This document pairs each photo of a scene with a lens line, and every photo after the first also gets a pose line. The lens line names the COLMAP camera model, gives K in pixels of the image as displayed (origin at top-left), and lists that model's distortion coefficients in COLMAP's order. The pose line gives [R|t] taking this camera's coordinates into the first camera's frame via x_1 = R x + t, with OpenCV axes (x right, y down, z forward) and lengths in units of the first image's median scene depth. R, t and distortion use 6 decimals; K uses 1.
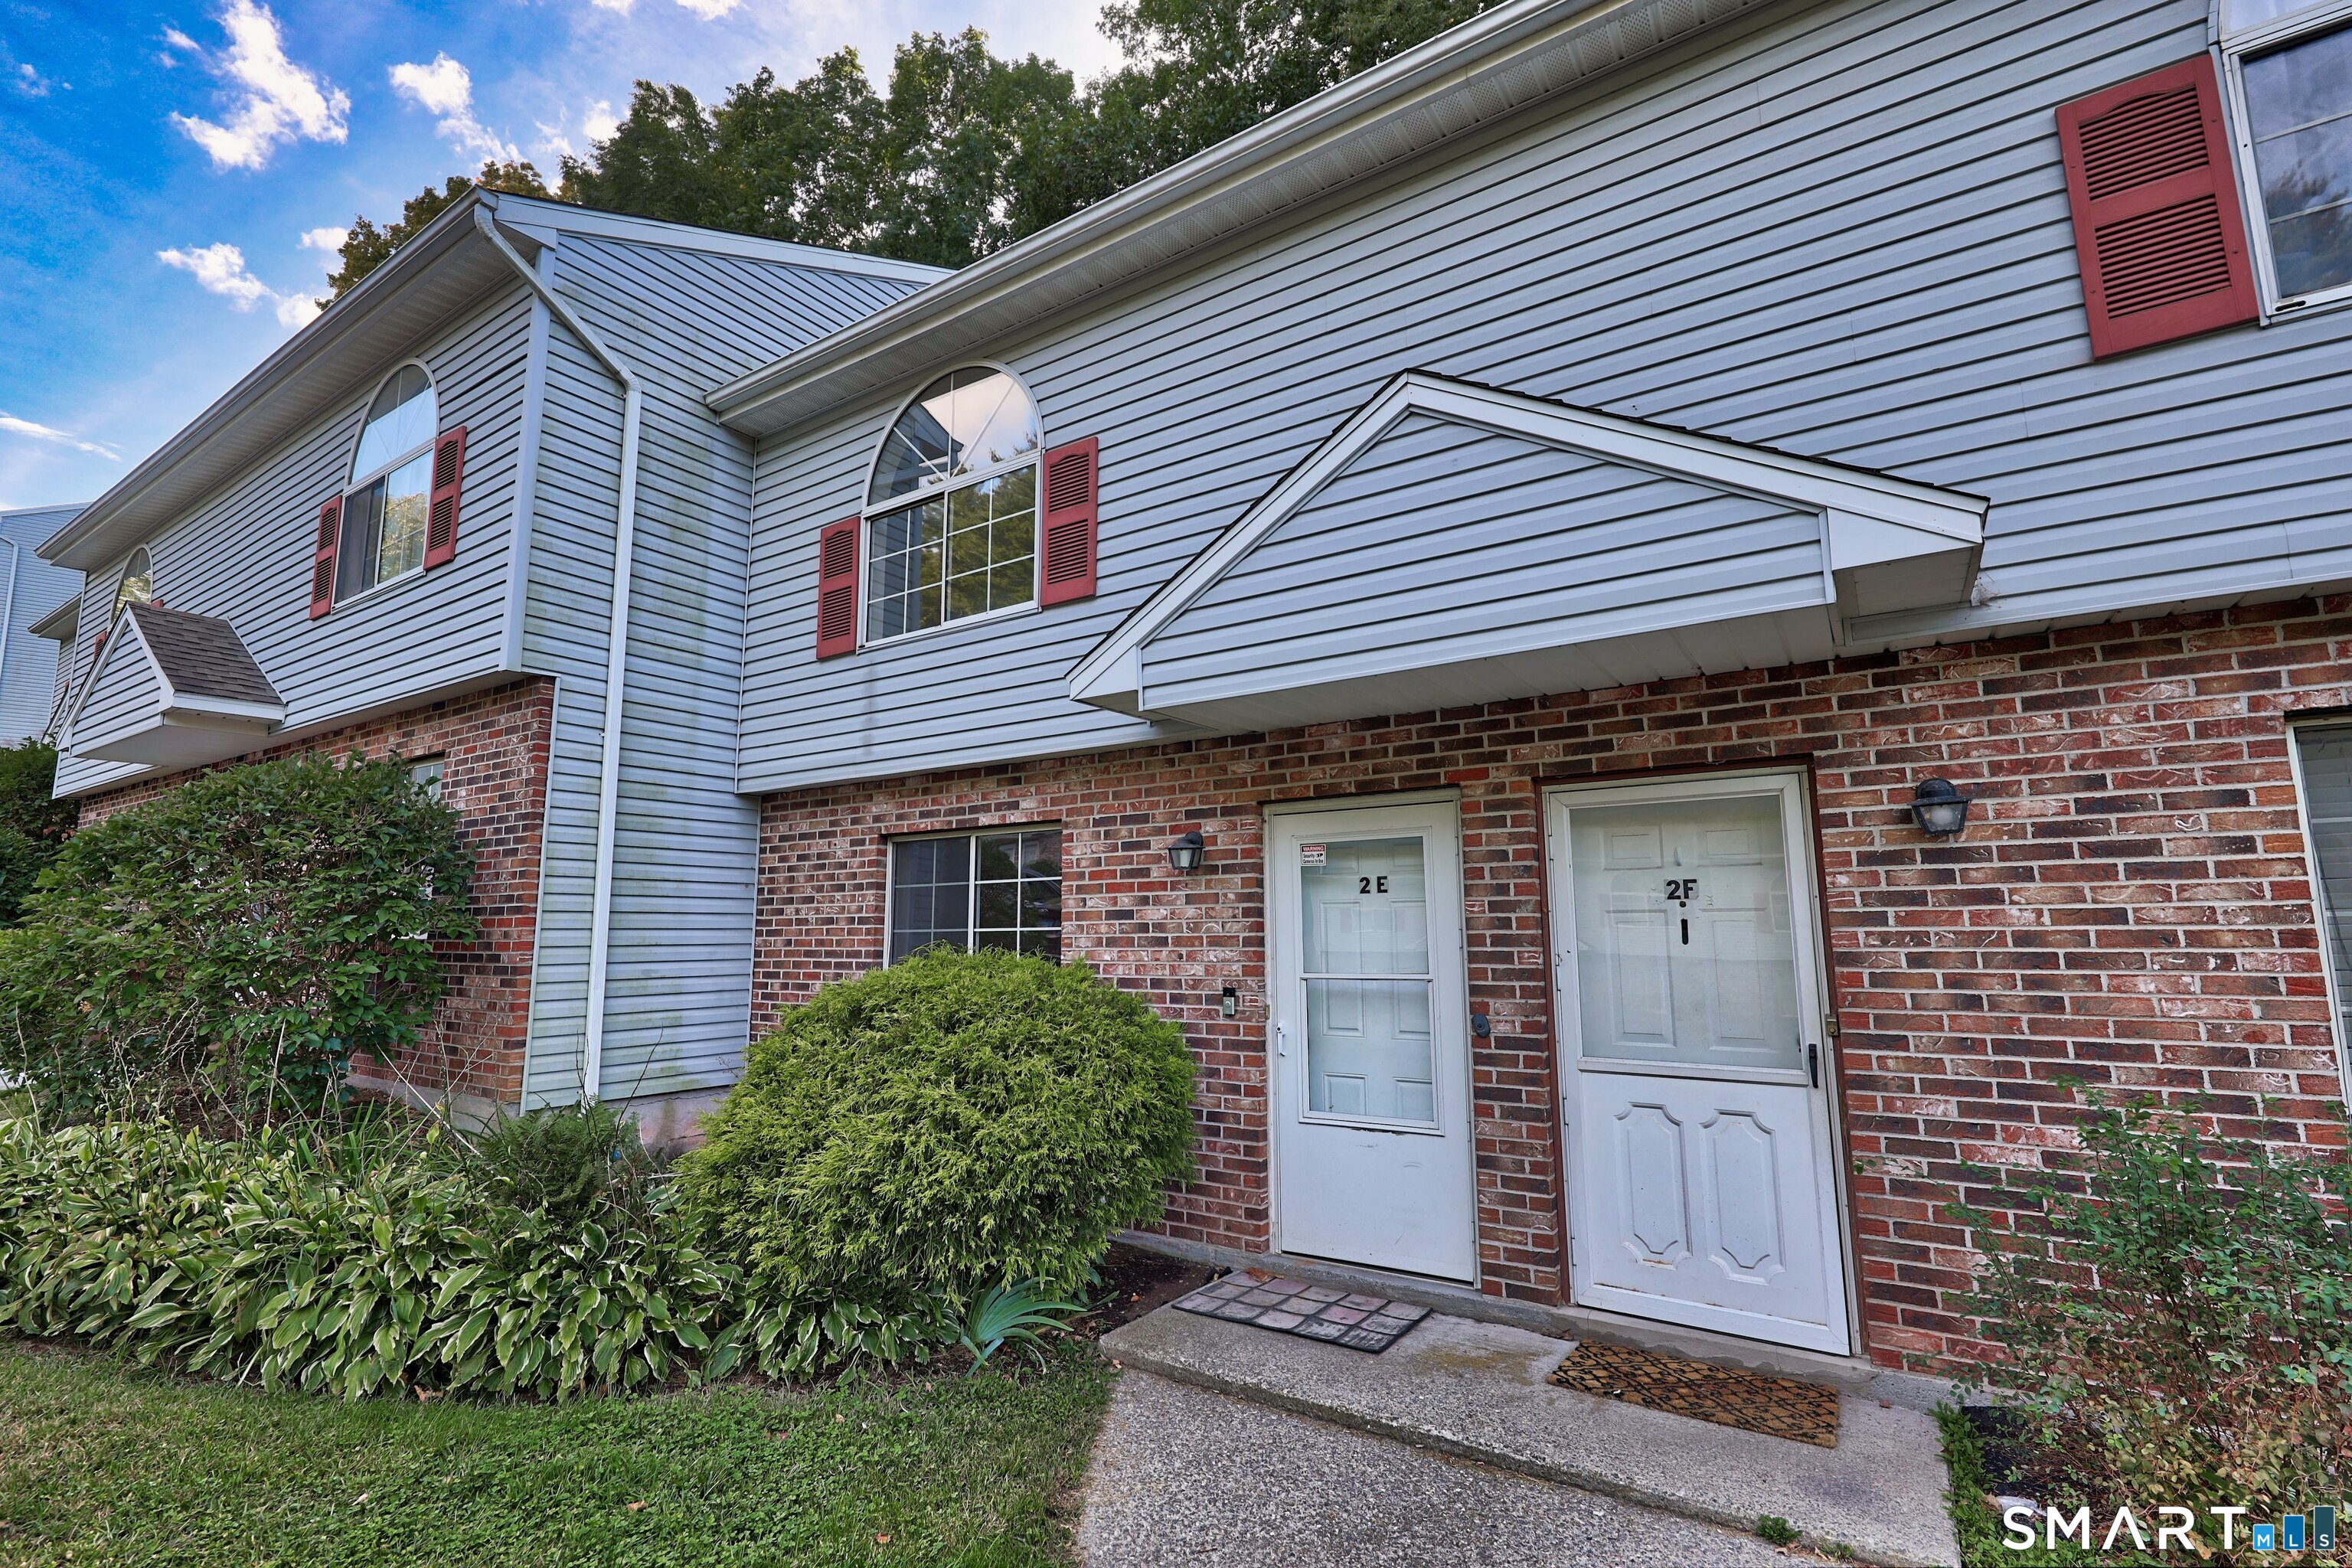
lens RADIAL K [[1087.3, 0, 1171.2], [0, 1087.3, 780.7], [0, 0, 1]] dist [0.001377, -0.000465]
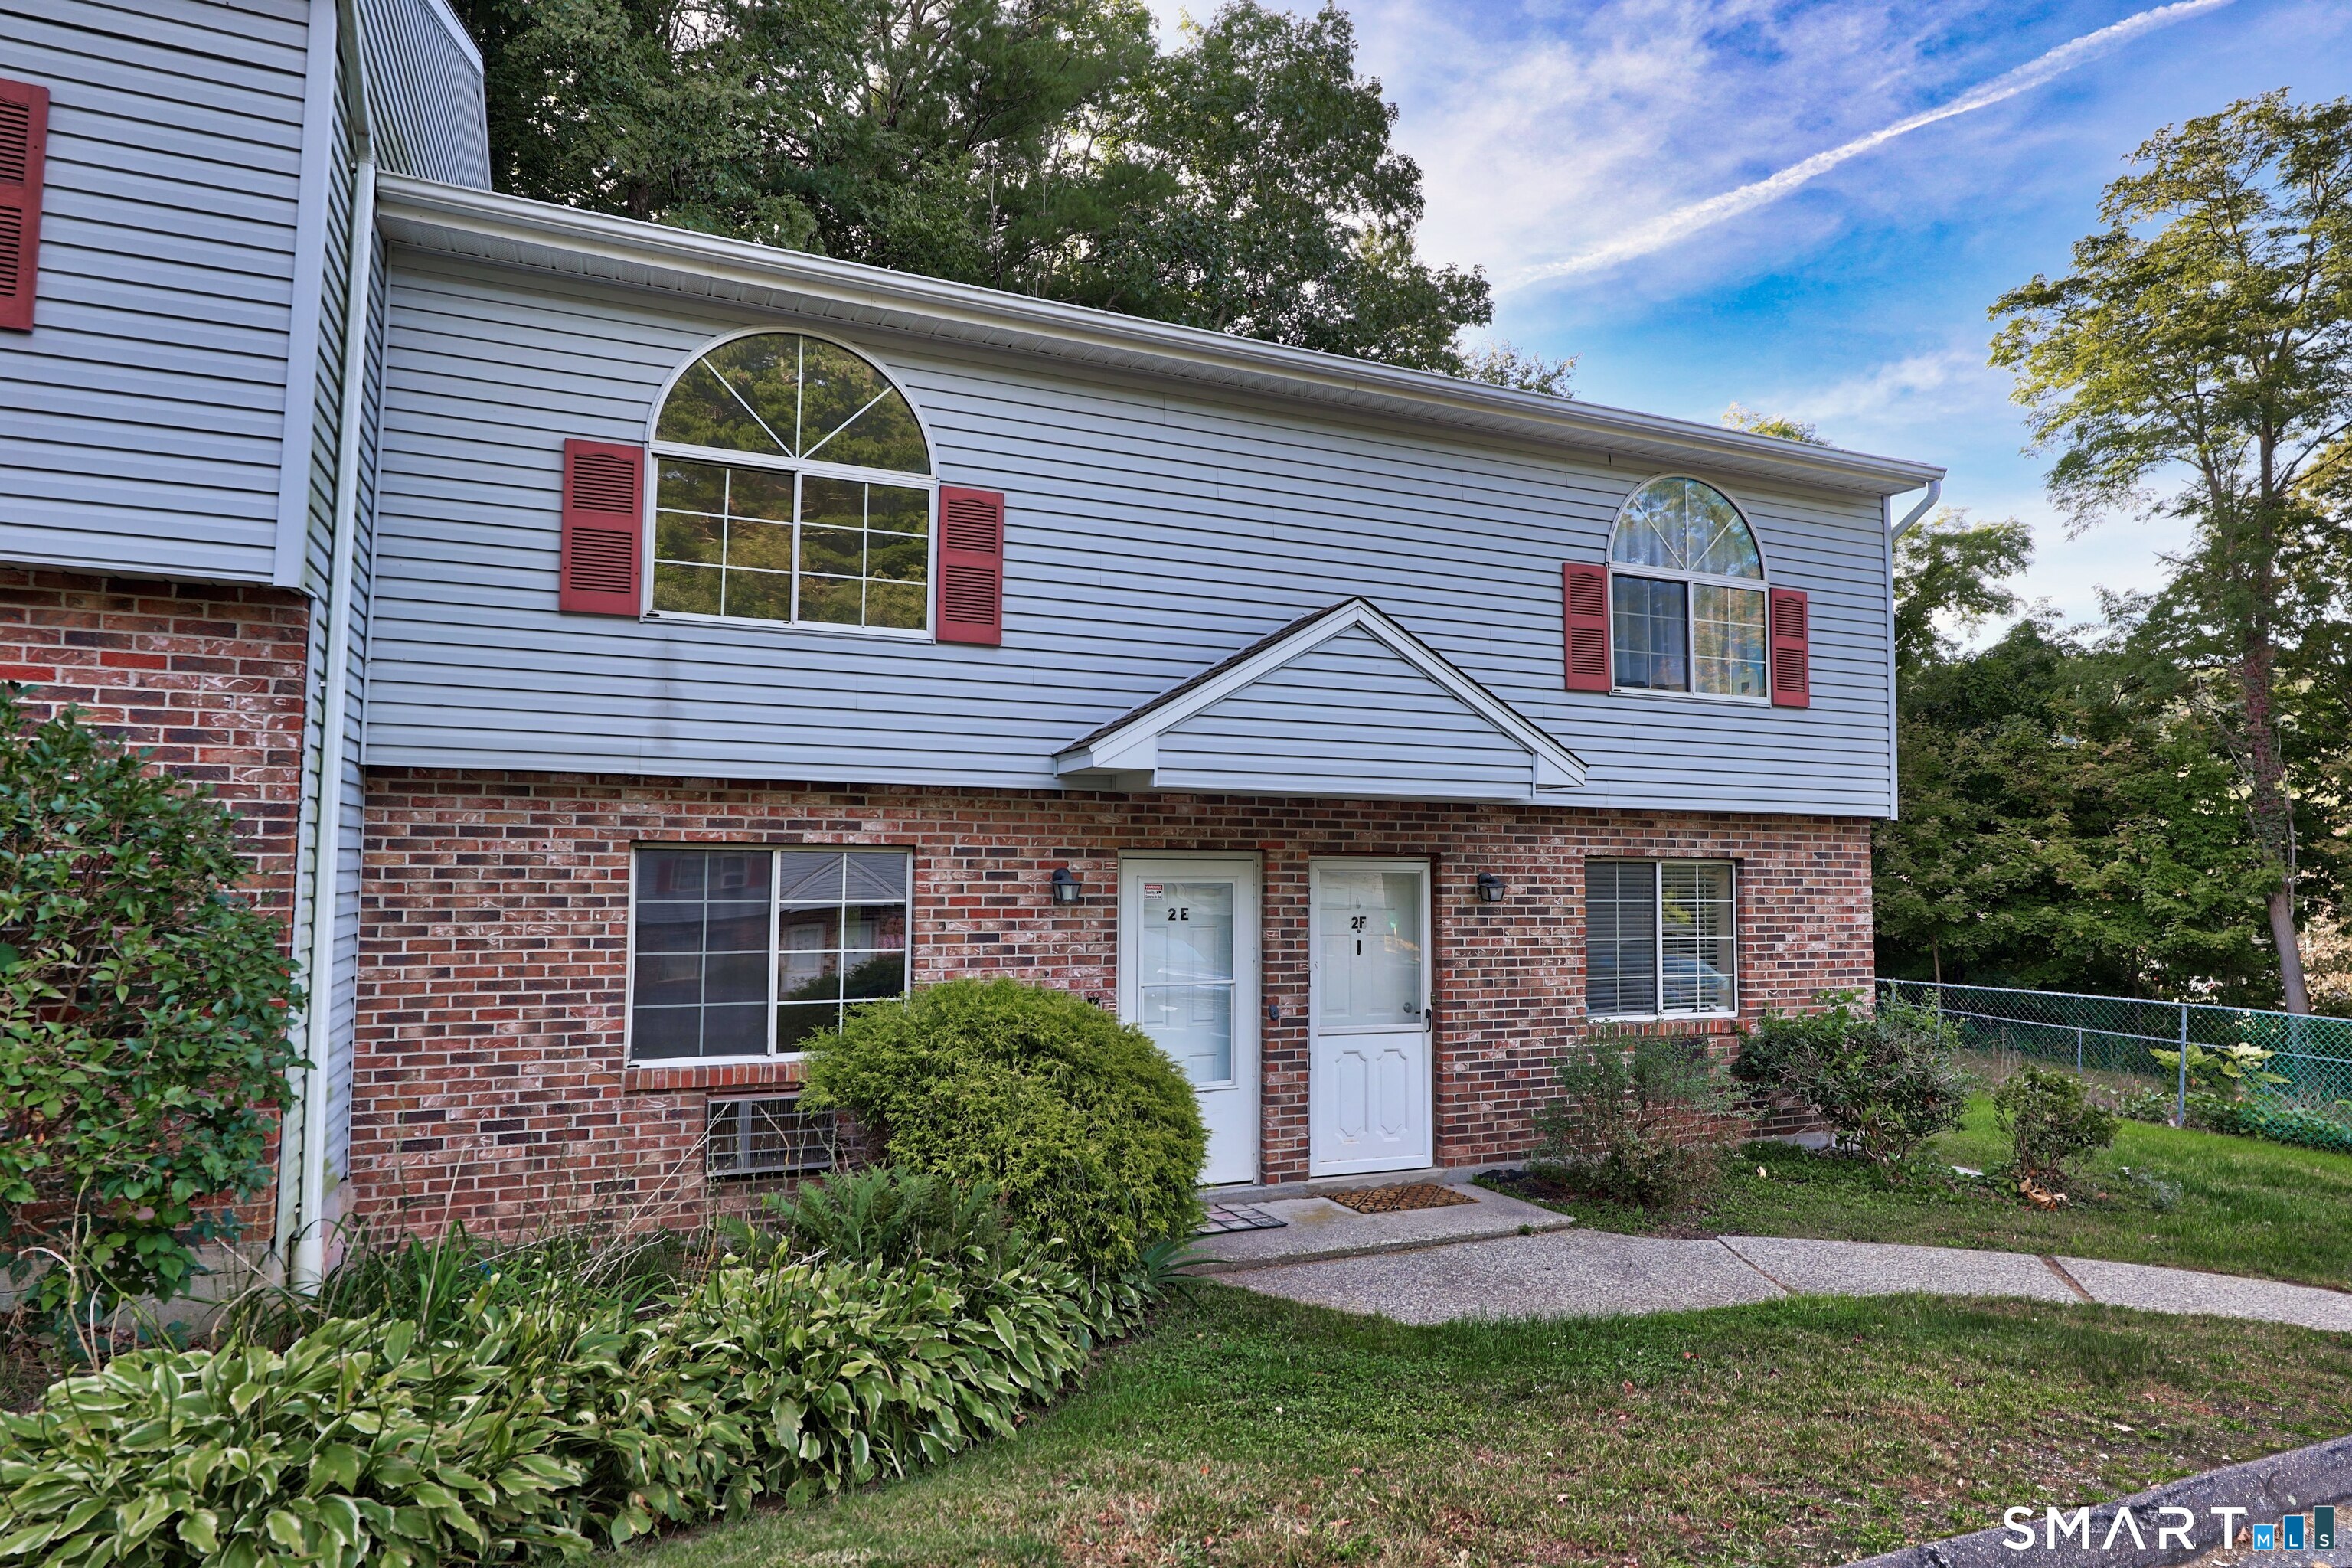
lens RADIAL K [[1340.9, 0, 1173.5], [0, 1340.9, 782.6], [0, 0, 1]] dist [0.006405, 0.000204]
pose [[0.520808, 0.065644, 0.851146, -1.219767], [-0.135492, 0.990757, 0.006495, -0.074447], [-0.842853, -0.118706, 0.524889, 0.152388]]
